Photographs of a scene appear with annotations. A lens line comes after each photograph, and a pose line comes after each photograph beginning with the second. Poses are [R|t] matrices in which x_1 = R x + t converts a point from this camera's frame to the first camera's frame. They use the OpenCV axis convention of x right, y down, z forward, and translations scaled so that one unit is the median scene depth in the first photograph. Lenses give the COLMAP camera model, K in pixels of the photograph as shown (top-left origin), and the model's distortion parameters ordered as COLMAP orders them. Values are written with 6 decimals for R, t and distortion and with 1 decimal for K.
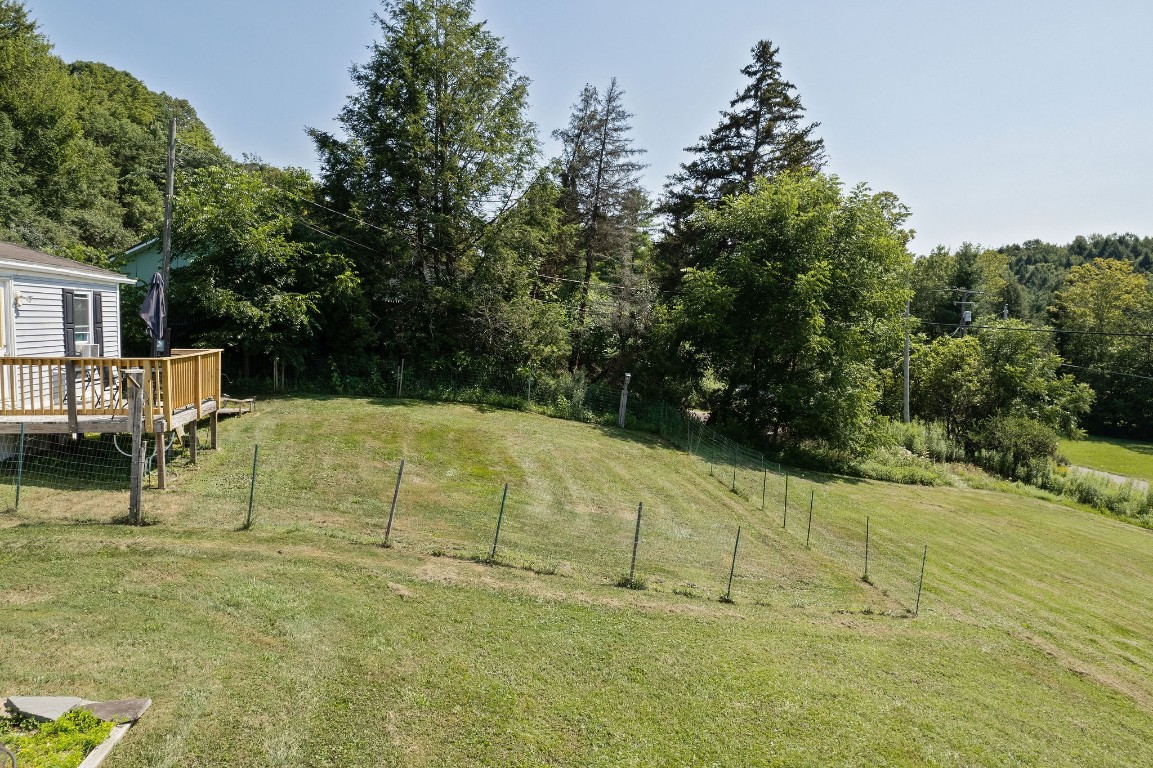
lens RADIAL K [[781.6, 0, 579.0], [0, 781.6, 392.2], [0, 0, 1]] dist [-0.084743, 0.088506]
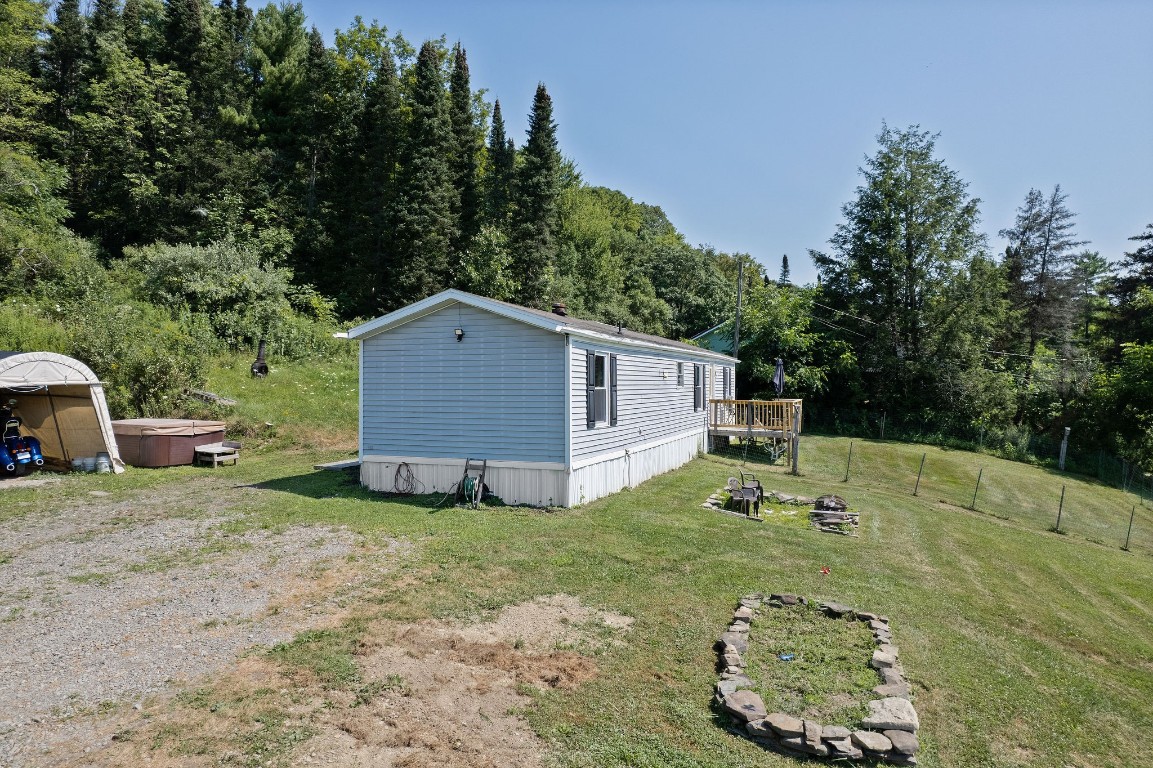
lens RADIAL K [[781.6, 0, 579.0], [0, 781.6, 392.2], [0, 0, 1]] dist [-0.084743, 0.088506]
pose [[0.865965, 0.006233, -0.500067, -0.002605], [-0.049298, 0.996116, -0.072953, 0.045947], [0.497670, 0.087827, 0.862909, -0.445282]]
